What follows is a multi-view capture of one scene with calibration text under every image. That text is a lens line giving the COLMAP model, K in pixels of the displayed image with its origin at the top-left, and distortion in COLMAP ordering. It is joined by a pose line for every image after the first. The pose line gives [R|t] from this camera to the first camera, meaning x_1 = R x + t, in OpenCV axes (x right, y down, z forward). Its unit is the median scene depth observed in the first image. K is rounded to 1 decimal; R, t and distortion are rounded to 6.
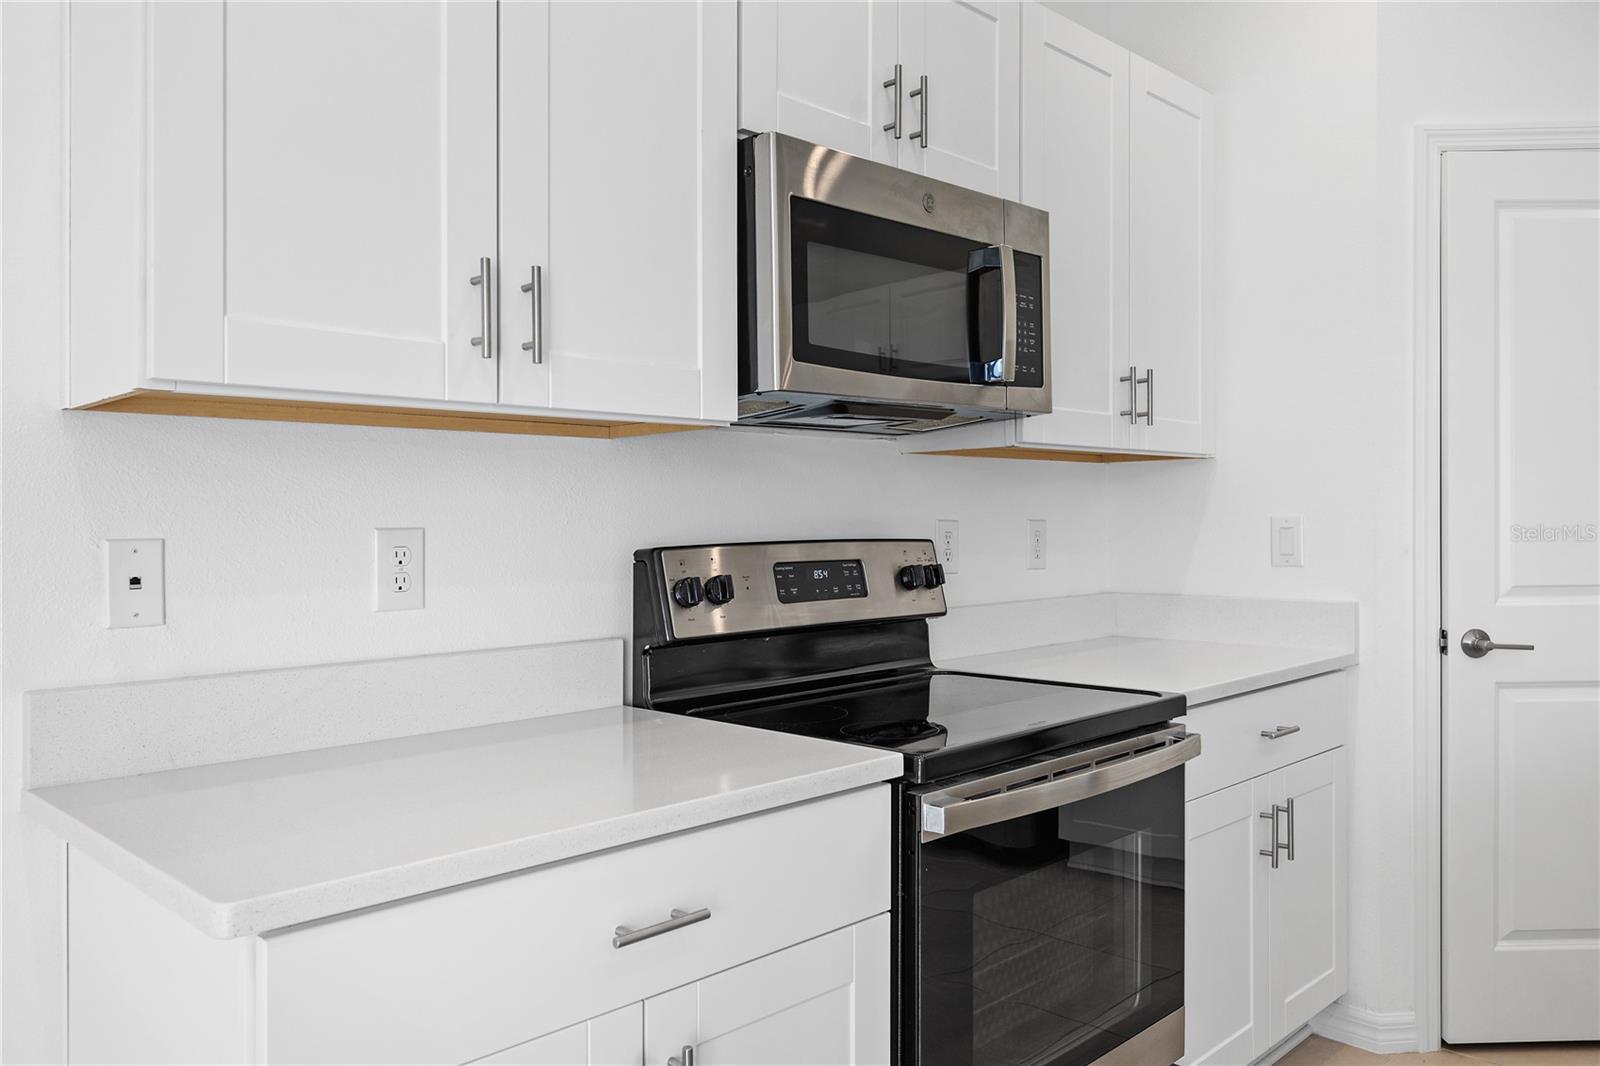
lens RADIAL K [[1209.0, 0, 827.2], [0, 1209.0, 528.4], [0, 0, 1]] dist [0.028762, -0.000414]
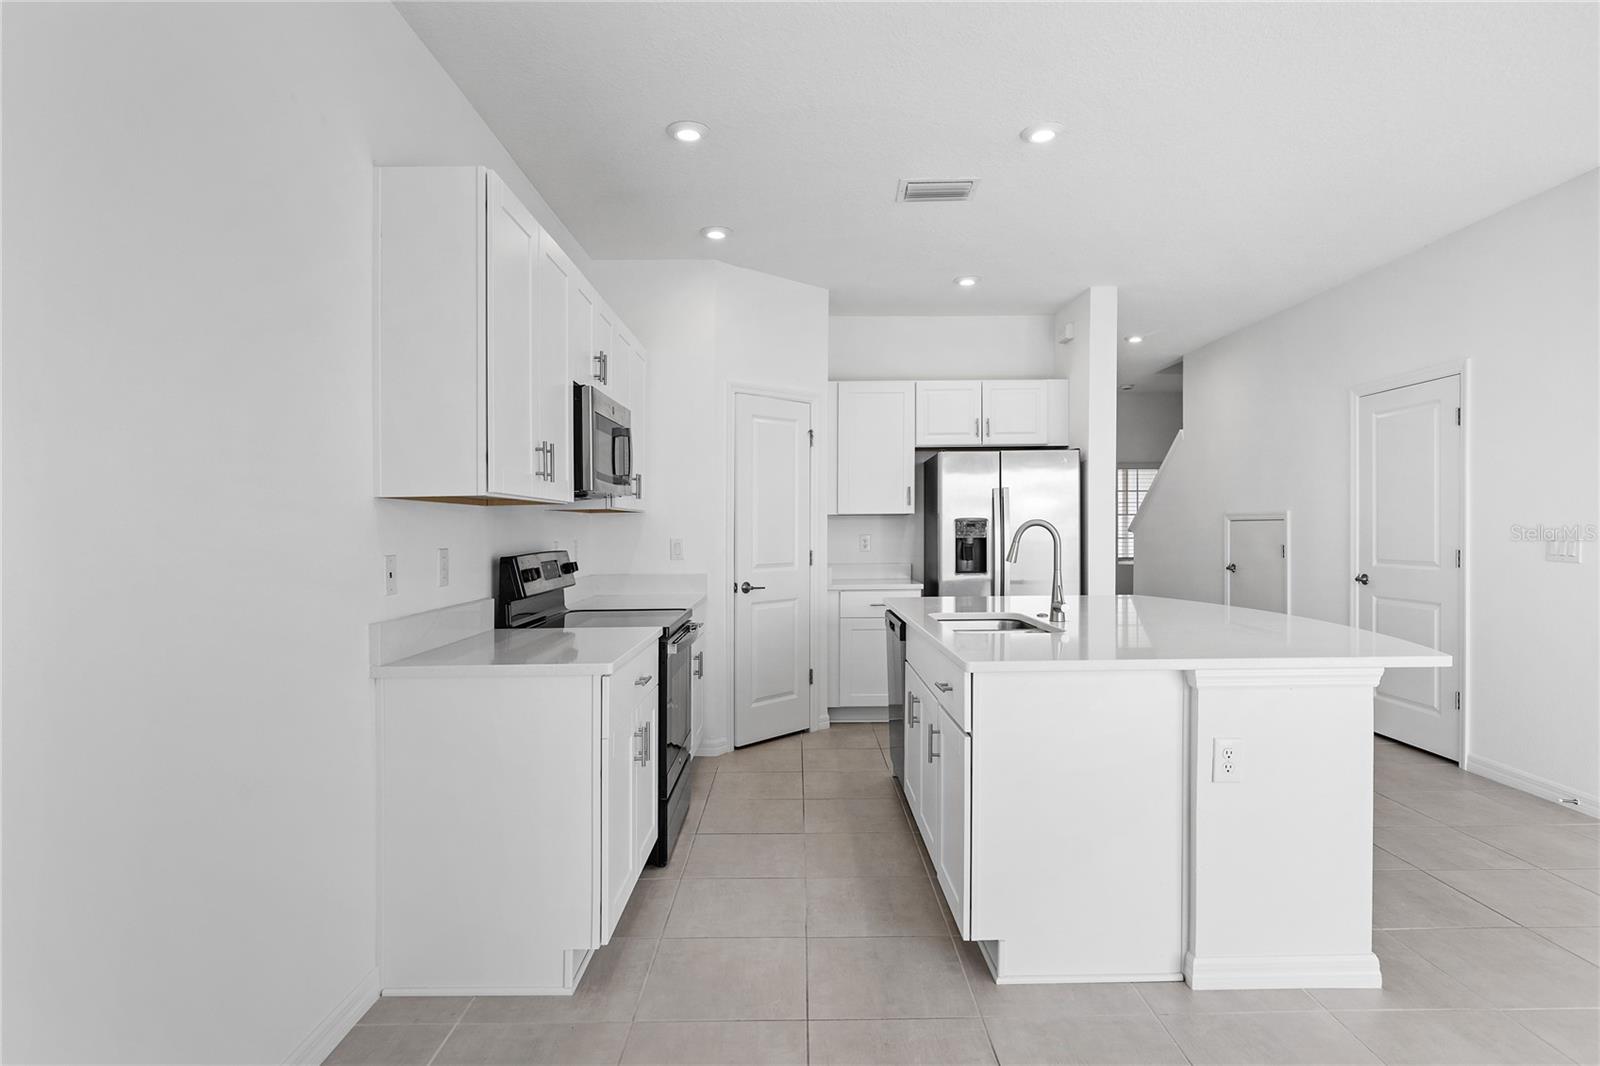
lens RADIAL K [[862.9, 0, 819.2], [0, 862.9, 533.7], [0, 0, 1]] dist [-0.000784, -0.000457]
pose [[0.708718, -0.003542, 0.705483, -0.767716], [0.009039, 0.999951, -0.004060, -0.011155], [-0.705434, 0.009254, 0.708715, -0.468167]]
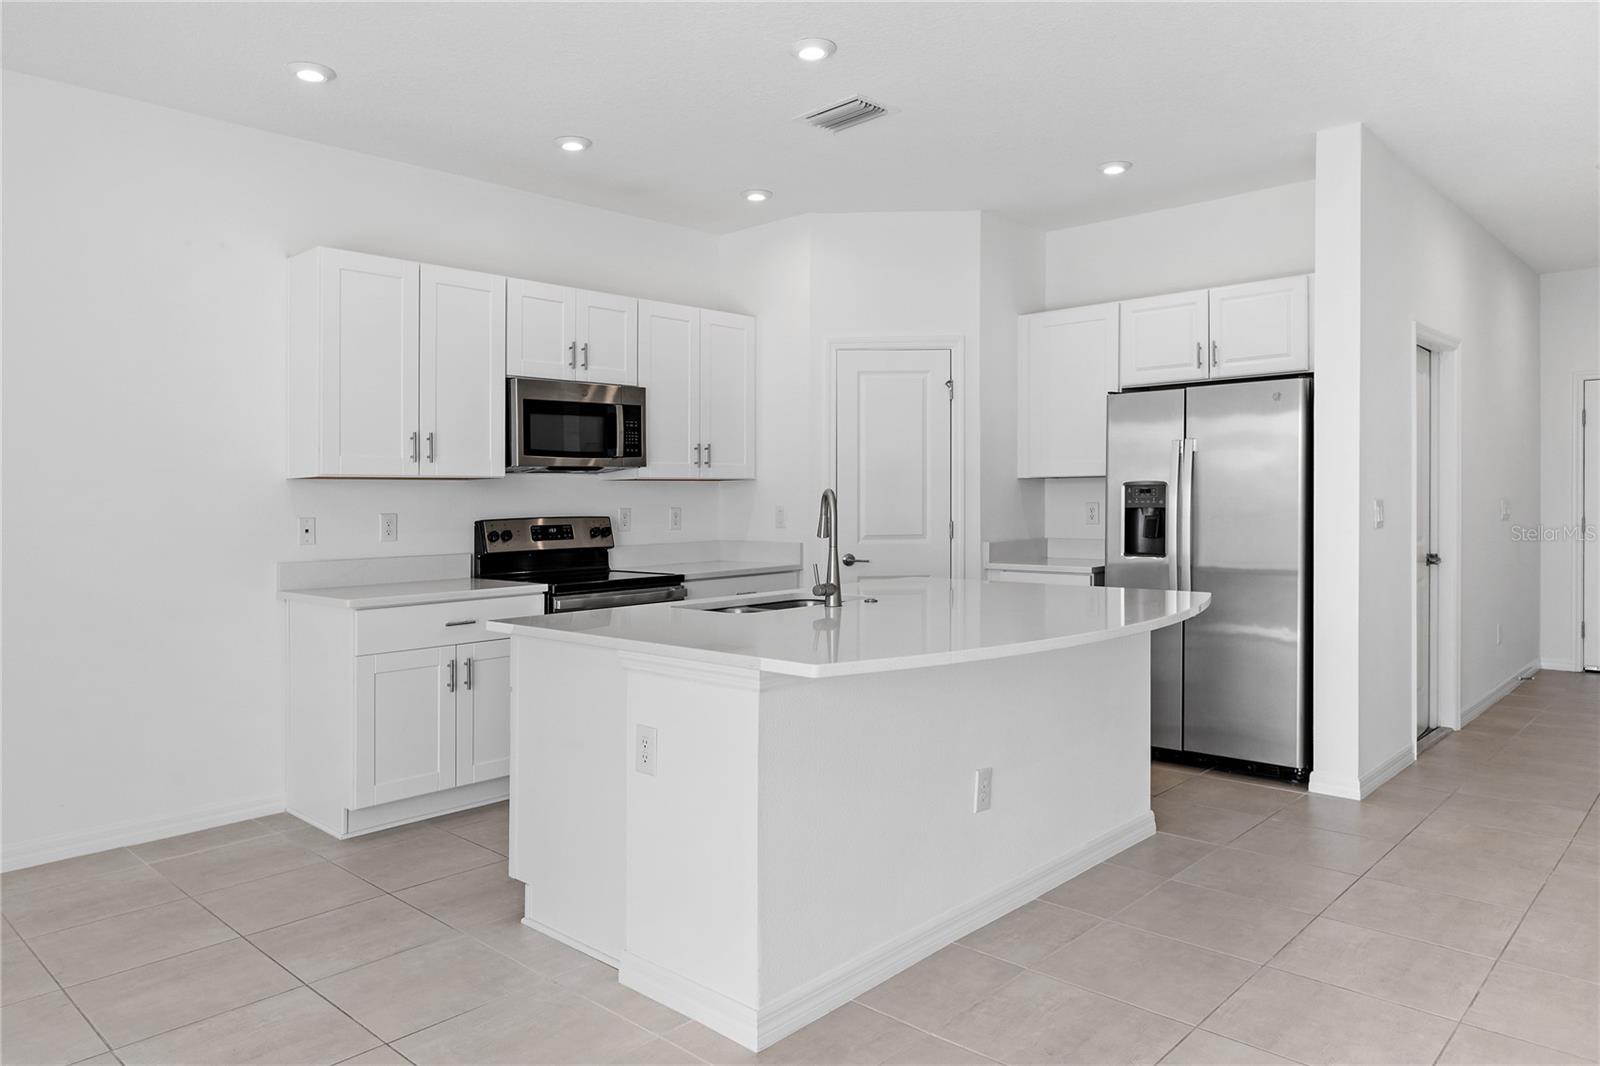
lens RADIAL K [[1061.0, 0, 768.6], [0, 1061.0, 509.6], [0, 0, 1]] dist [0.003280, 0.000299]
pose [[0.999991, -0.003463, 0.002308, 0.454438], [0.003454, 0.999986, 0.004000, -0.013872], [-0.002322, -0.003992, 0.999989, -1.273468]]
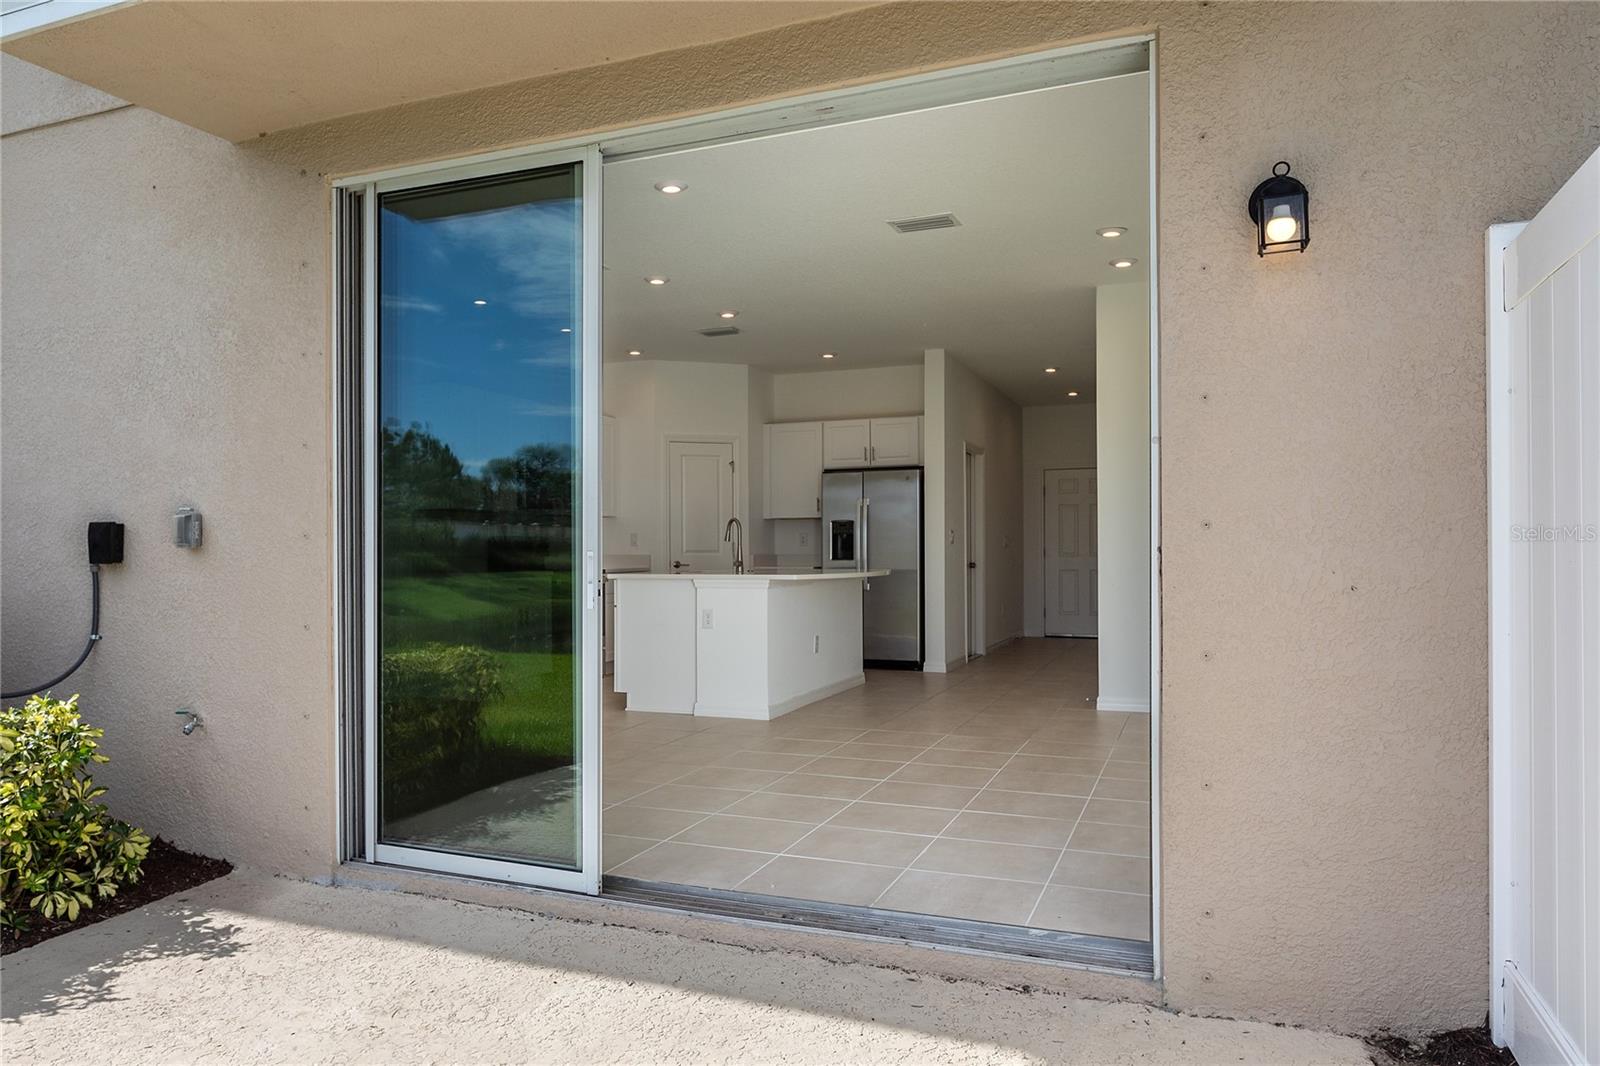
lens RADIAL K [[1125.0, 0, 703.8], [0, 1125.0, 538.6], [0, 0, 1]] dist [-0.001008, -0.000068]
pose [[0.941757, 0.006404, 0.336233, -0.765476], [0.000247, 0.999805, -0.019736, 0.099534], [-0.336294, 0.018670, 0.941572, -3.057682]]
